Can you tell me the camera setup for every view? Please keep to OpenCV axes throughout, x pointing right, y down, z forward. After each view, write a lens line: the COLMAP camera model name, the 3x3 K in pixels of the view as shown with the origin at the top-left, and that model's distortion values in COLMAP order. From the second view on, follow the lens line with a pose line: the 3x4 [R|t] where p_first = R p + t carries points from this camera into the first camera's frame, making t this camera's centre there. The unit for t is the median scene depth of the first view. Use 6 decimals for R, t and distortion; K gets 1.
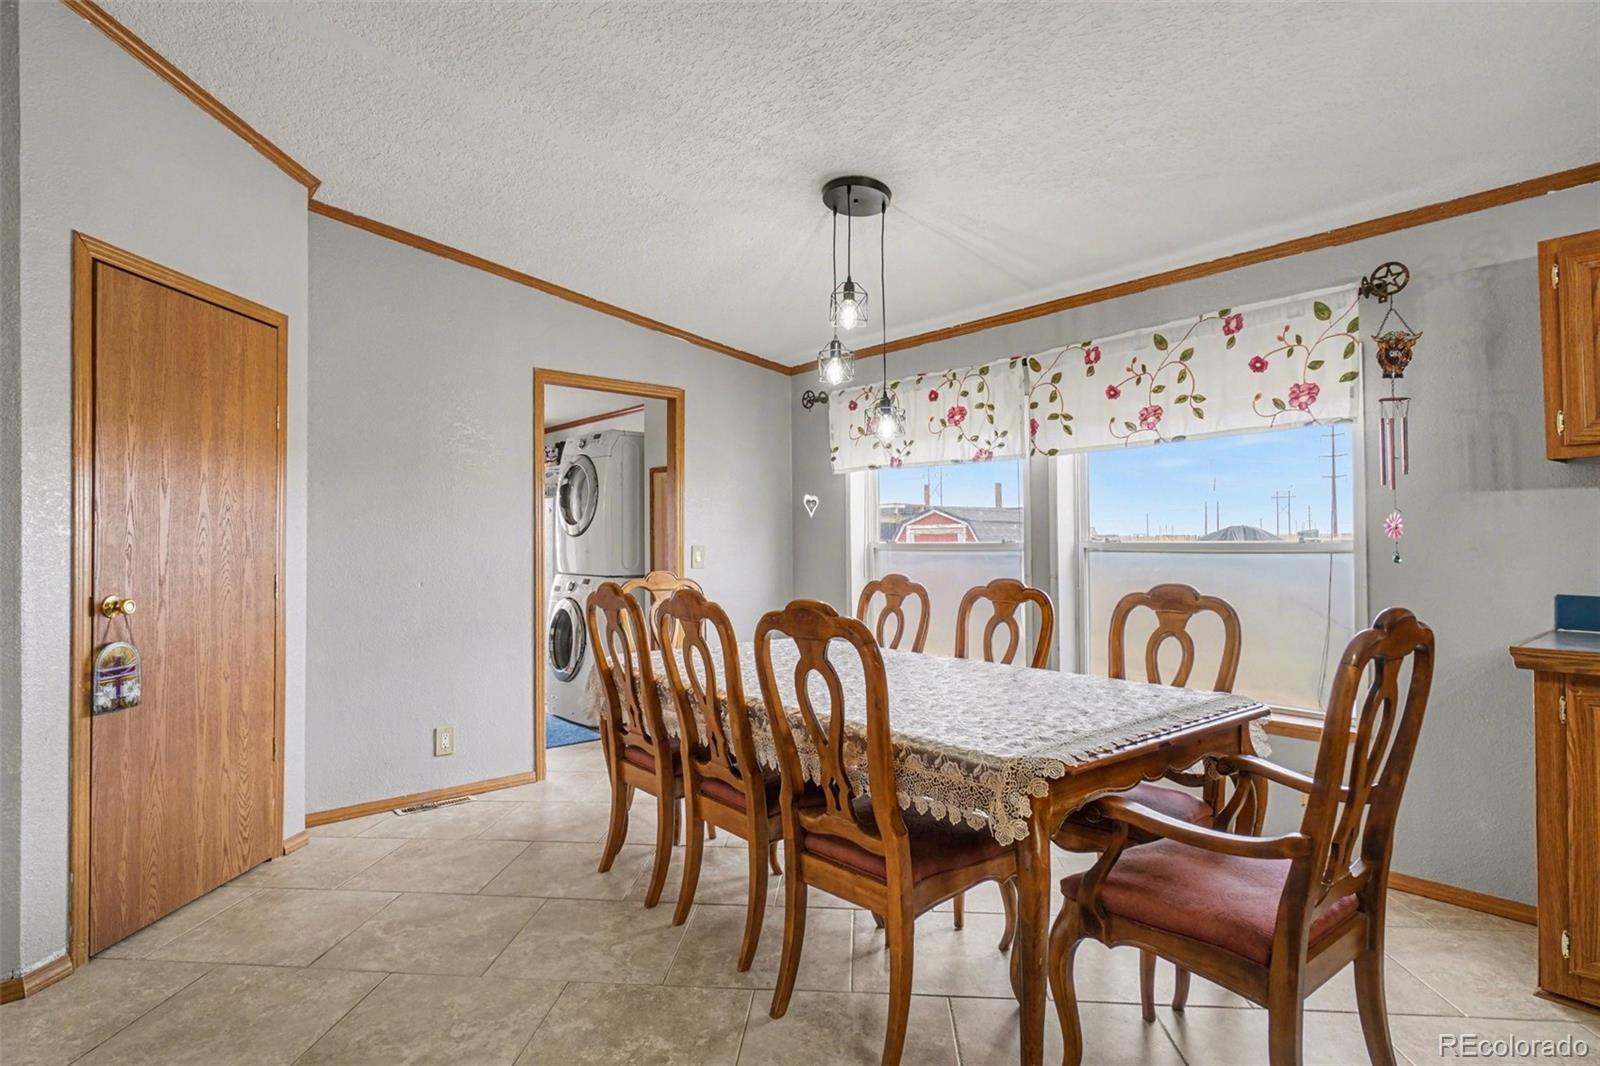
lens RADIAL K [[731.3, 0, 804.9], [0, 731.3, 542.0], [0, 0, 1]] dist [-0.003187, -0.000308]
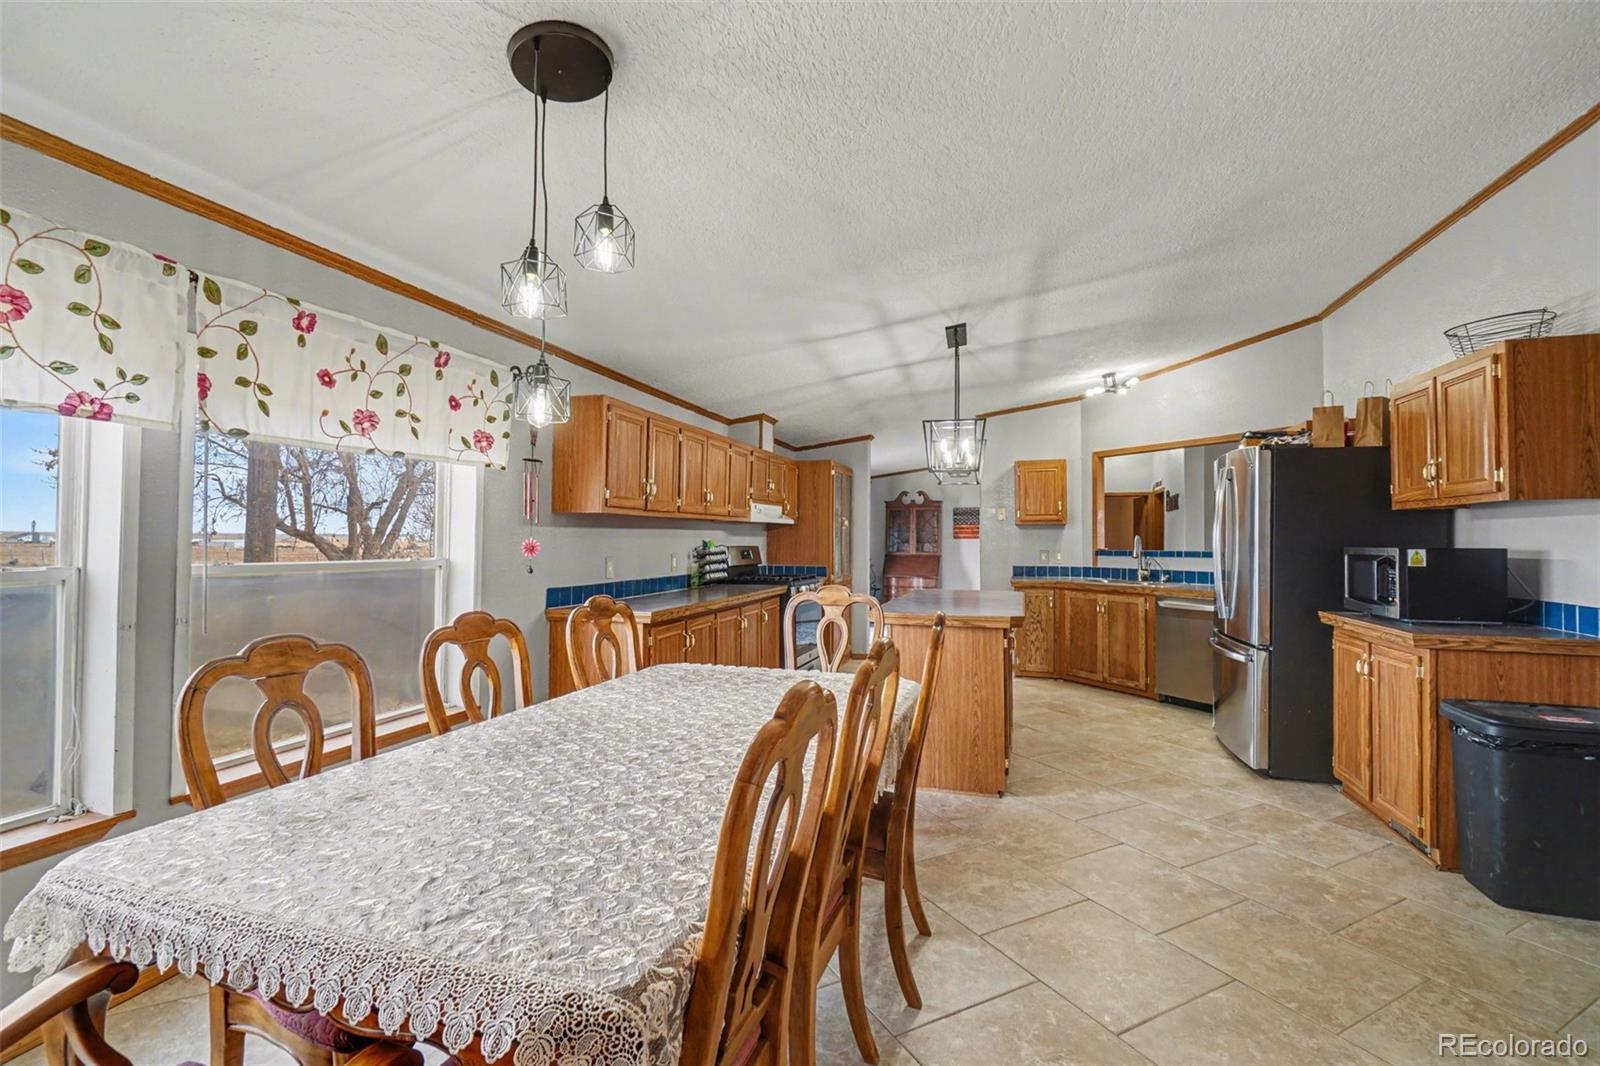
lens RADIAL K [[731.3, 0, 804.9], [0, 731.3, 542.0], [0, 0, 1]] dist [-0.003187, -0.000308]
pose [[-0.495789, -0.008202, 0.868404, -0.568666], [-0.013599, 0.999906, 0.001680, -0.033891], [-0.868337, -0.010976, -0.495854, 0.977771]]
